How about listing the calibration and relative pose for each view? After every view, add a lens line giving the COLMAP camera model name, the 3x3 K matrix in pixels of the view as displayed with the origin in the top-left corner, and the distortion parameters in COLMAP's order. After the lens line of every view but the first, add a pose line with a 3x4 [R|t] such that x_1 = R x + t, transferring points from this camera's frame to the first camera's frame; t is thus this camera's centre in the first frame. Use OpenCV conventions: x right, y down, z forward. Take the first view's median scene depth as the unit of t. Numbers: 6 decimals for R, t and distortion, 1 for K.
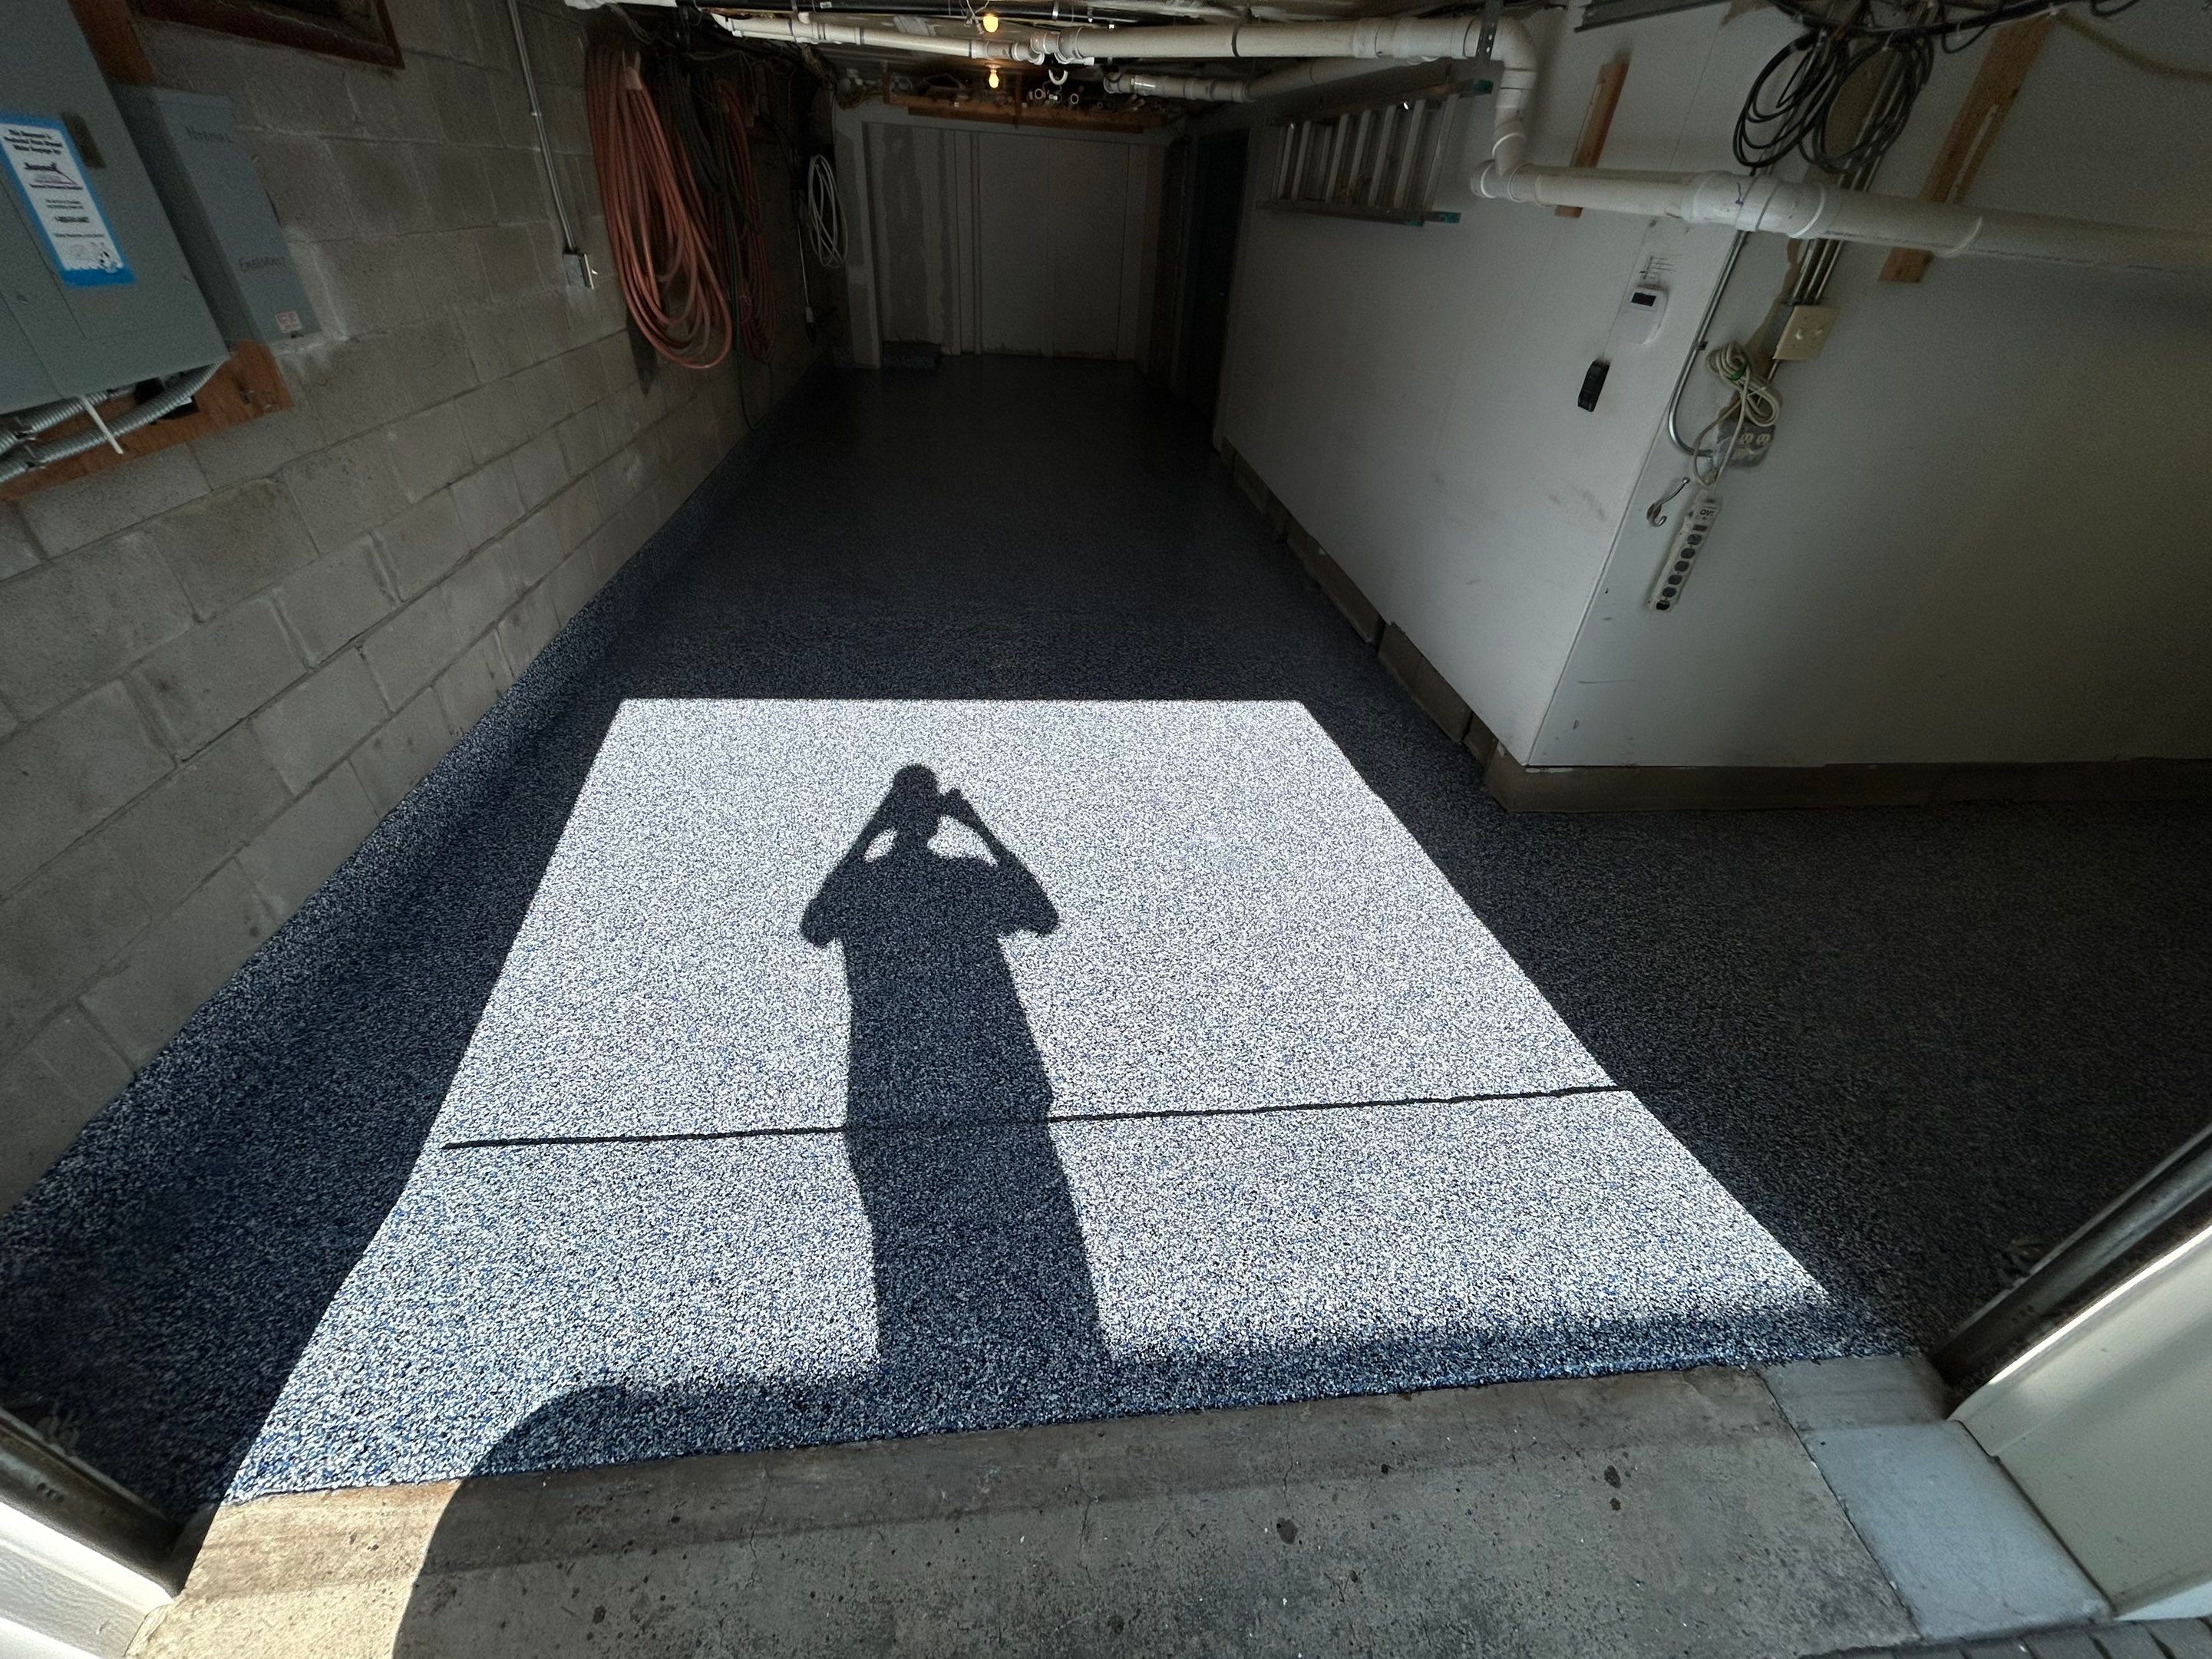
lens RADIAL K [[914.1, 0, 1106.0], [0, 914.1, 829.5], [0, 0, 1]] dist [0.004228, 0.000106]
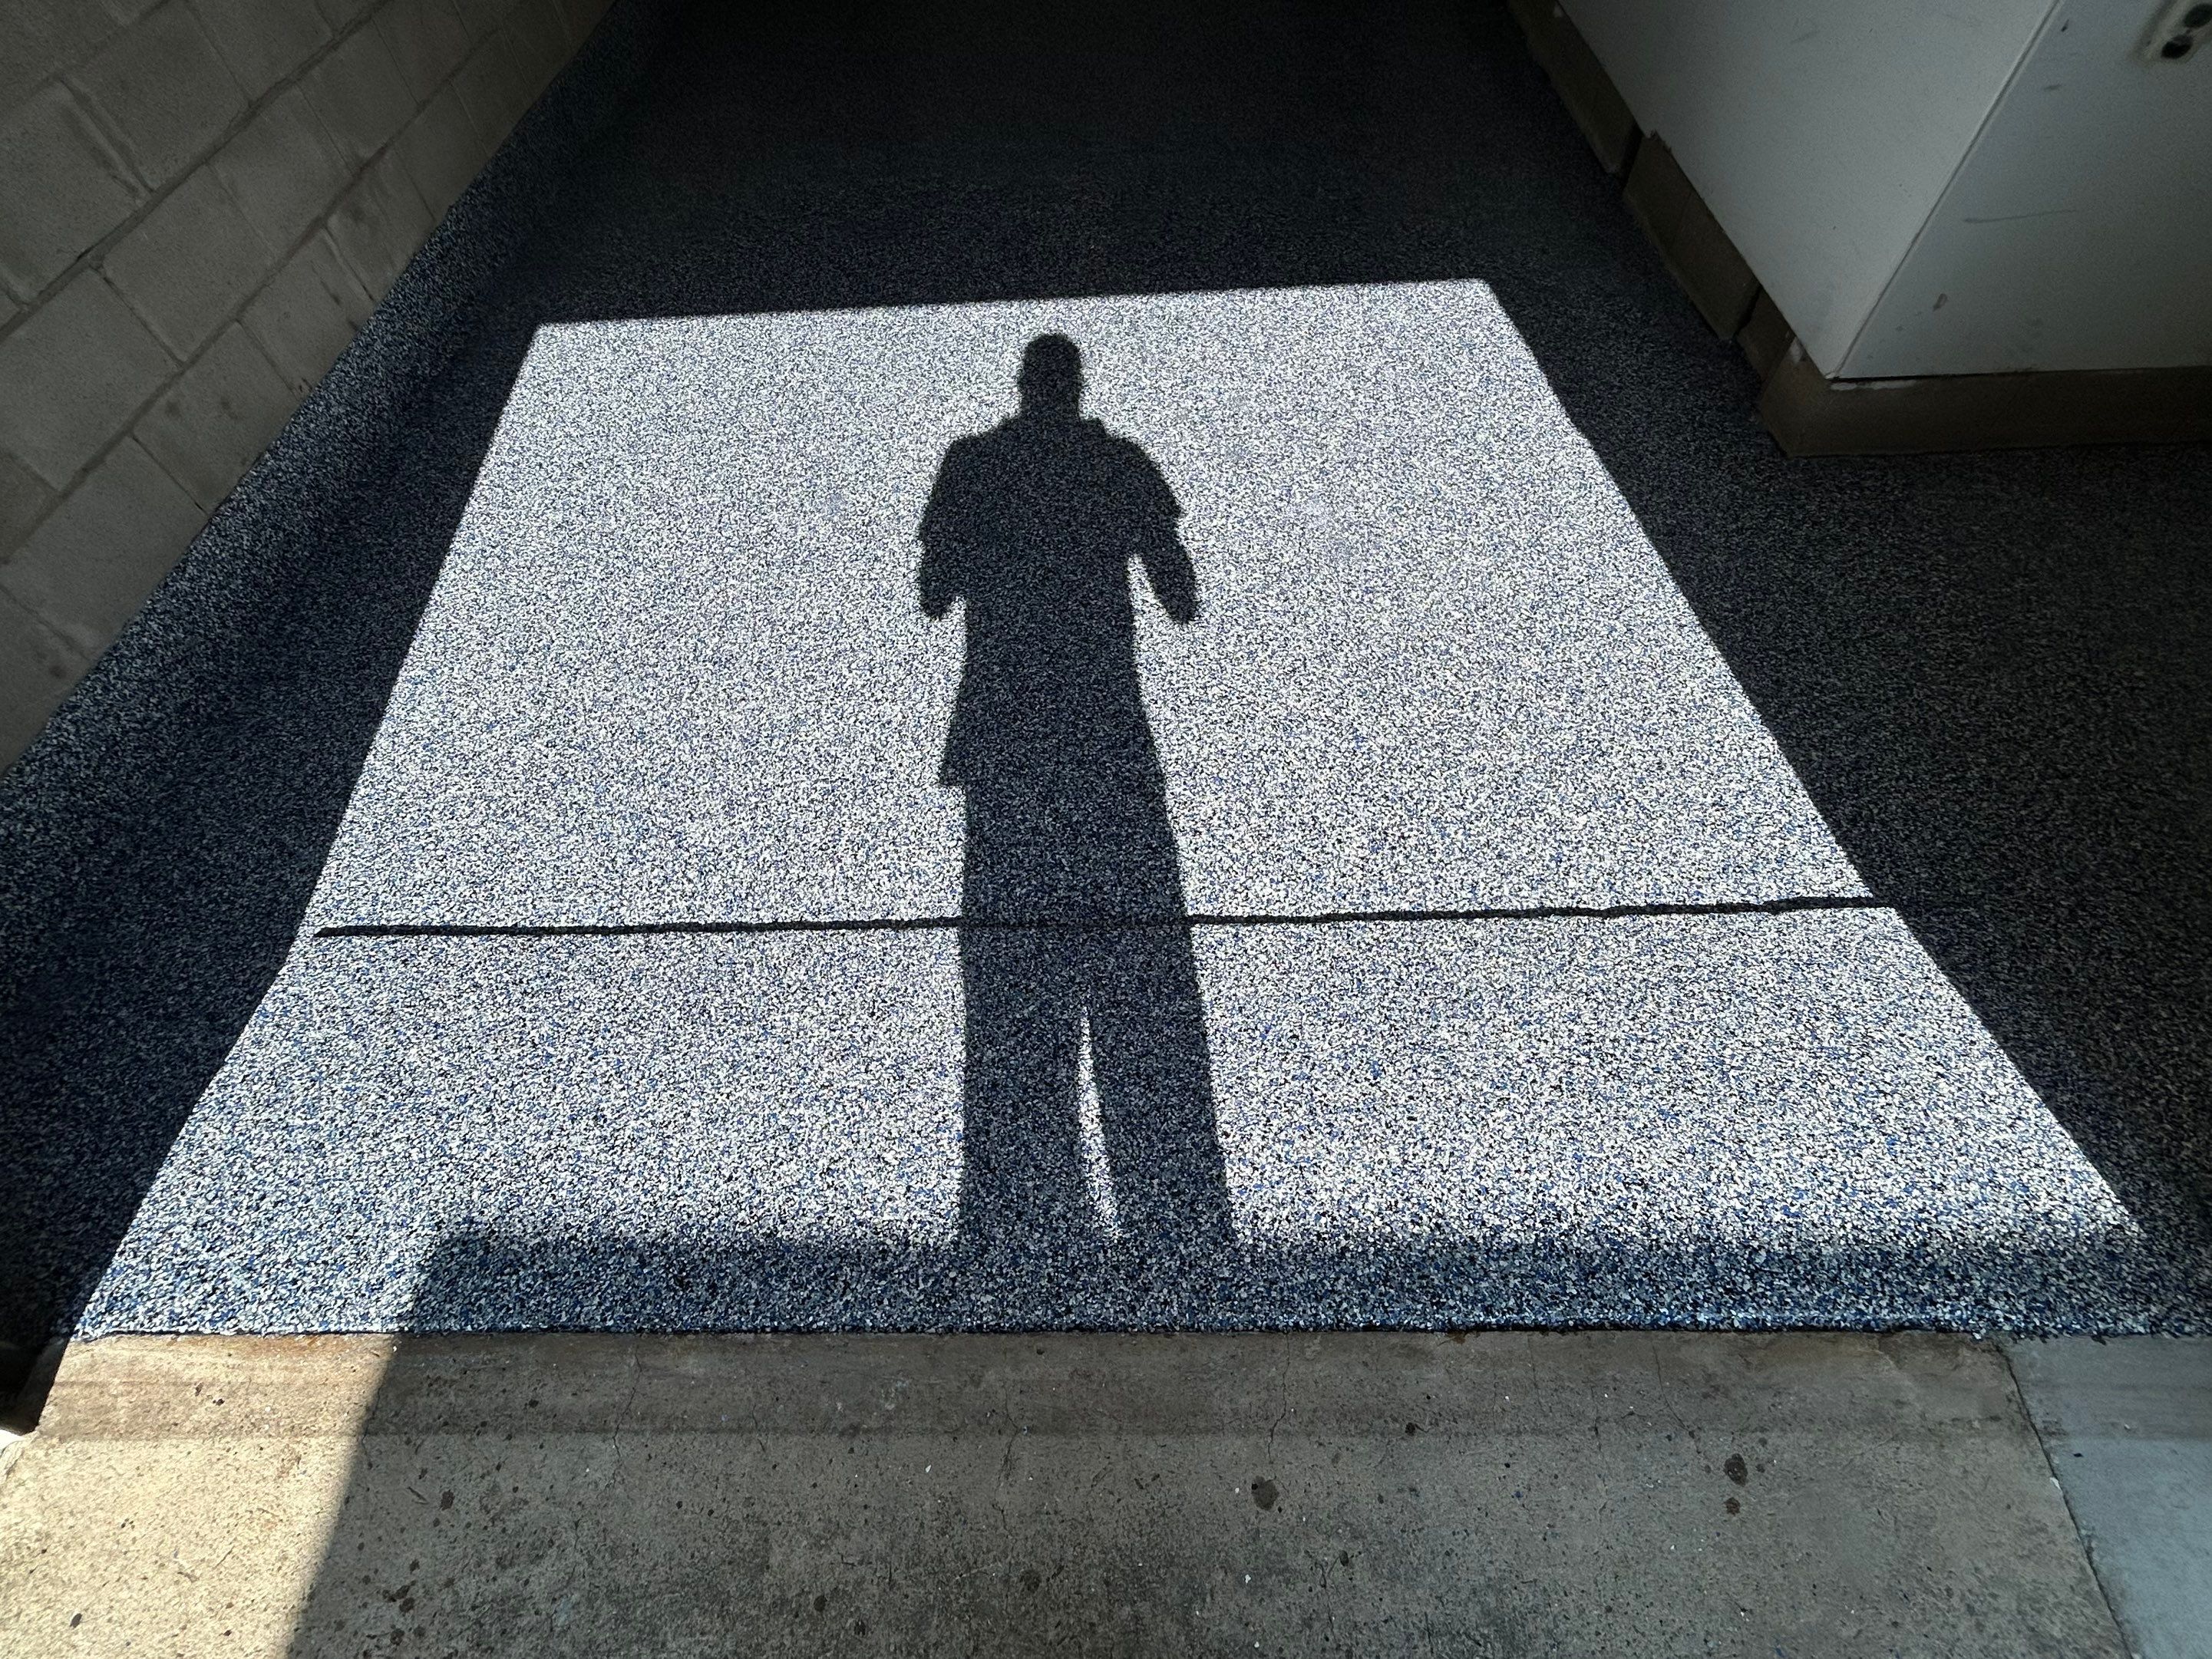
lens RADIAL K [[1006.8, 0, 1106.0], [0, 1006.8, 829.5], [0, 0, 1]] dist [-0.000659, 0.001799]
pose [[0.987226, 0.032103, -0.156058, 0.142021], [0.023342, 0.939779, 0.340984, -0.044073], [0.157607, -0.340271, 0.927025, 0.300315]]
